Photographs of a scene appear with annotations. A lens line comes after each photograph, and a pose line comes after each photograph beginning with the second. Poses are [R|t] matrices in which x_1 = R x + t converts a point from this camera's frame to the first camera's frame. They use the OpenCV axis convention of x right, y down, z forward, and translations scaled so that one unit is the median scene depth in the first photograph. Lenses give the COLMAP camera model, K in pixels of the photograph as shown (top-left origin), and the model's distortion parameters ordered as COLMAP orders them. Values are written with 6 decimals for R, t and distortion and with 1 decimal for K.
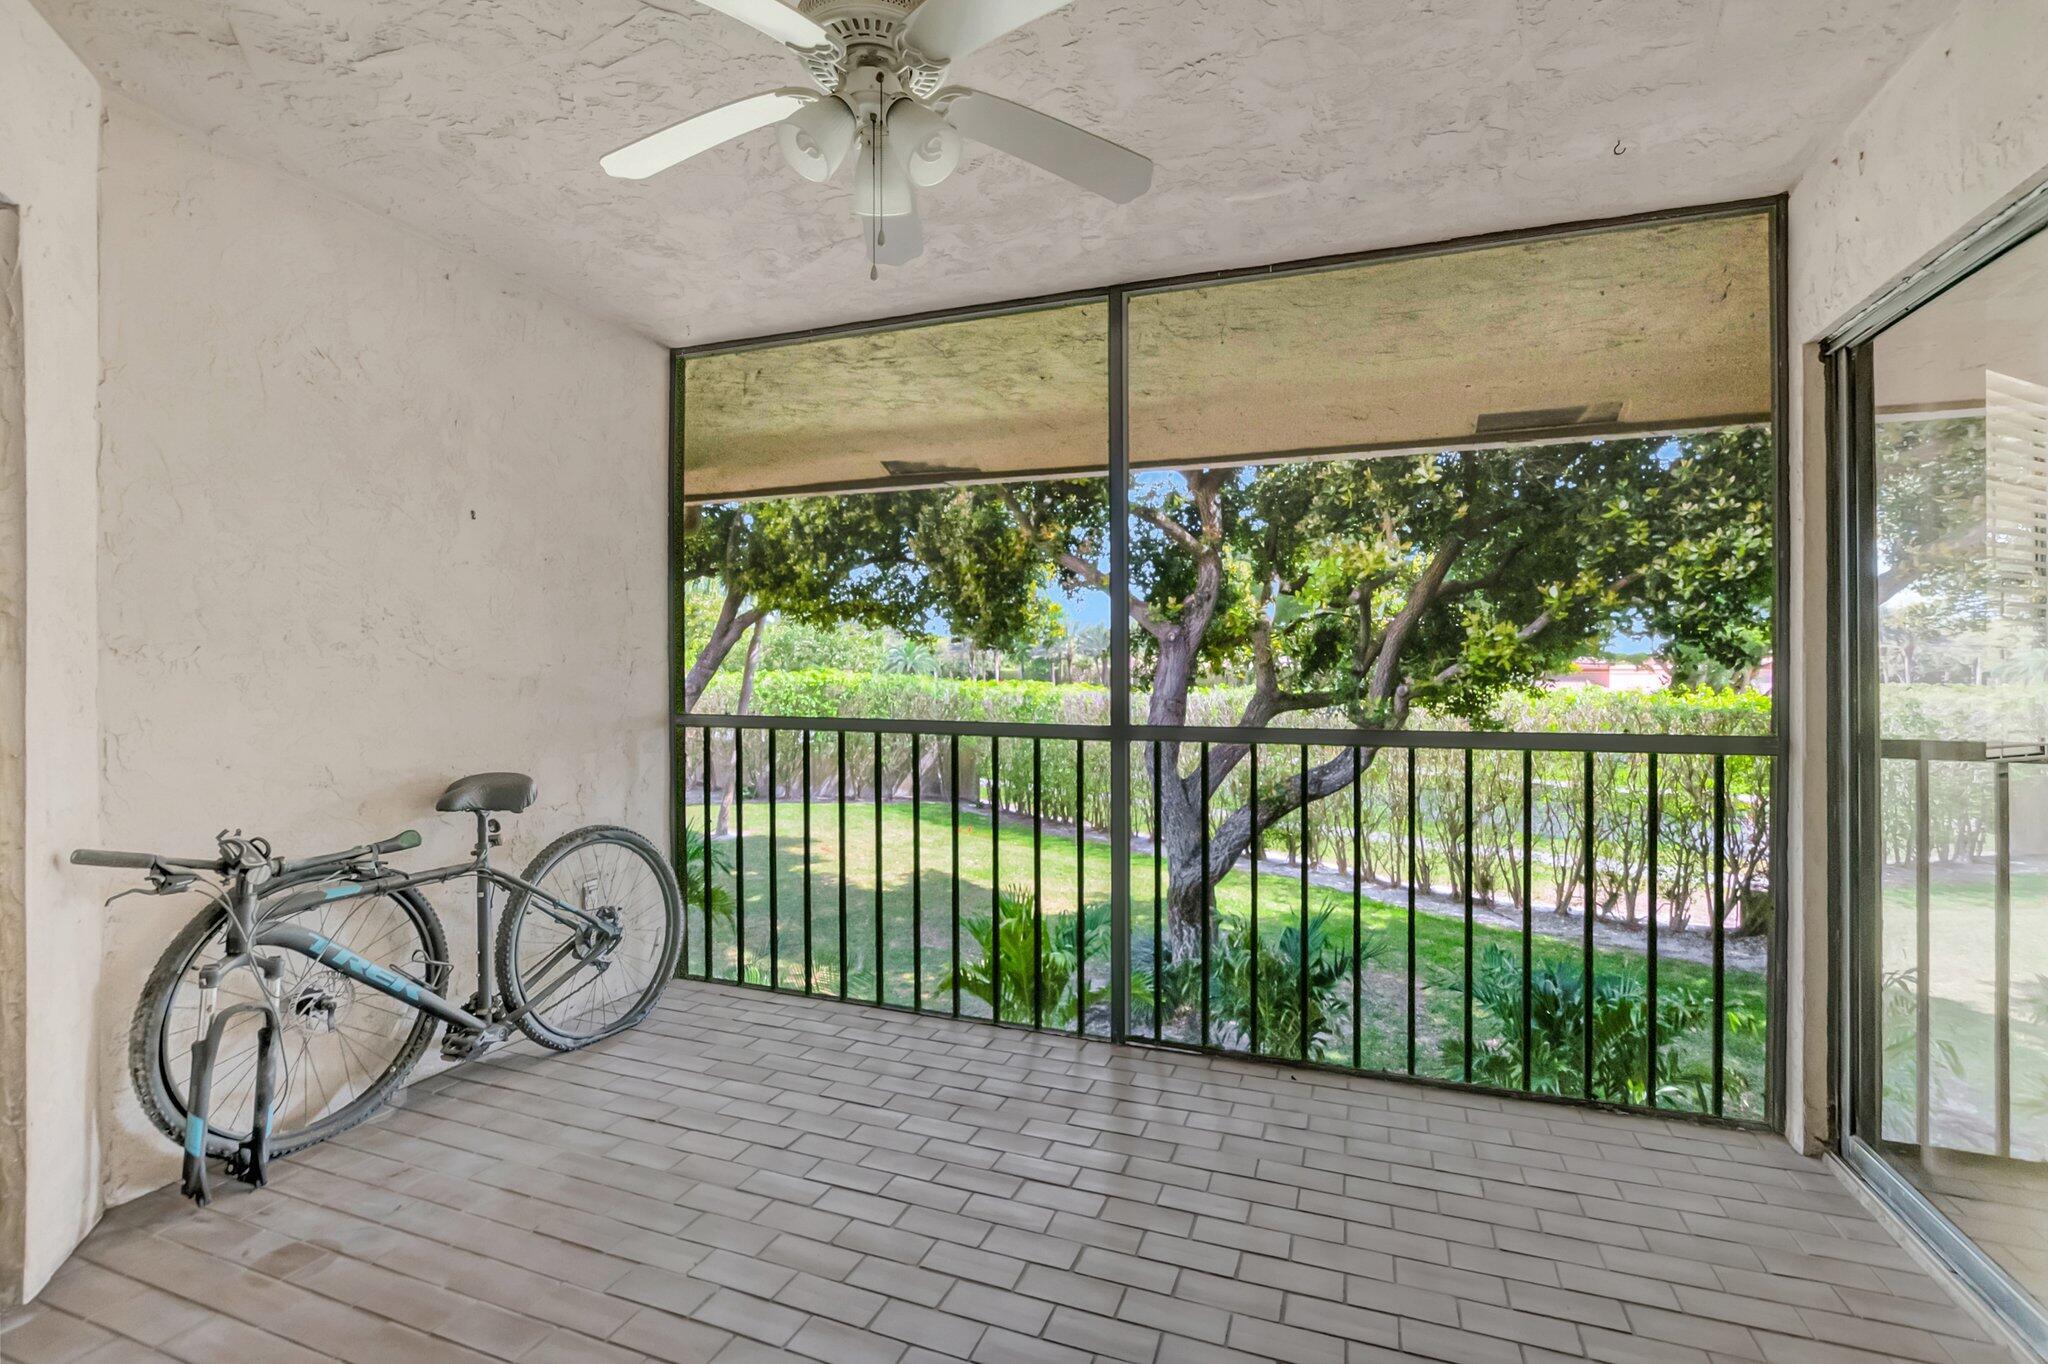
lens RADIAL K [[927.5, 0, 1022.5], [0, 927.5, 673.5], [0, 0, 1]] dist [-0.001086, -0.000376]
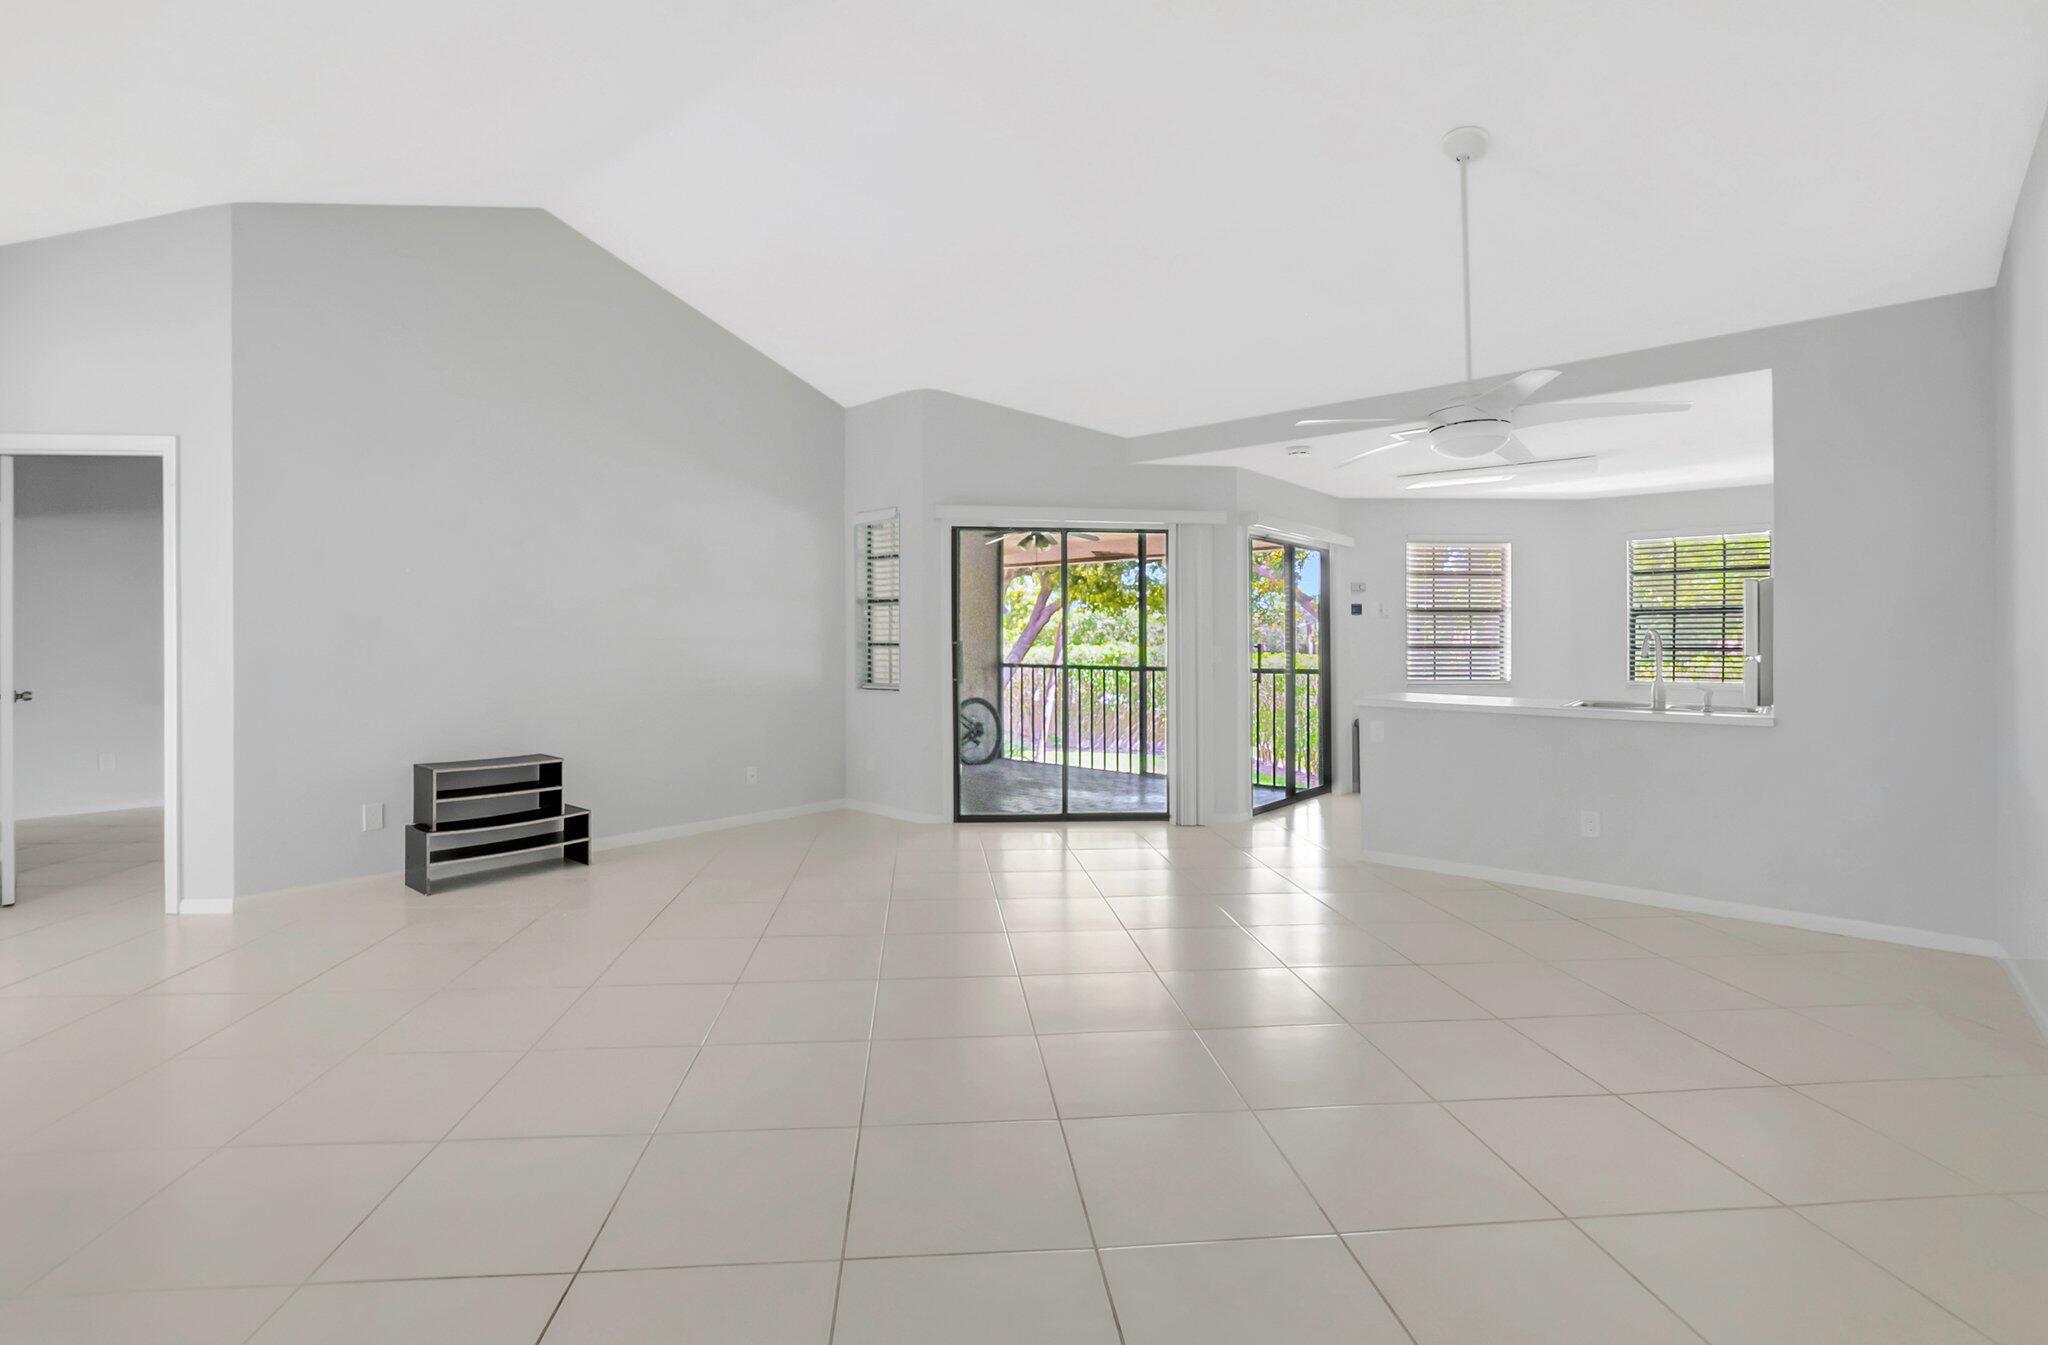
lens RADIAL K [[934.4, 0, 1017.1], [0, 934.4, 624.7], [0, 0, 1]] dist [-0.000171, -0.000050]
pose [[0.940101, -0.005297, -0.340855, 0.249357], [-0.002801, 0.999725, -0.023263, -0.001653], [0.340885, 0.022824, 0.939828, -0.641923]]
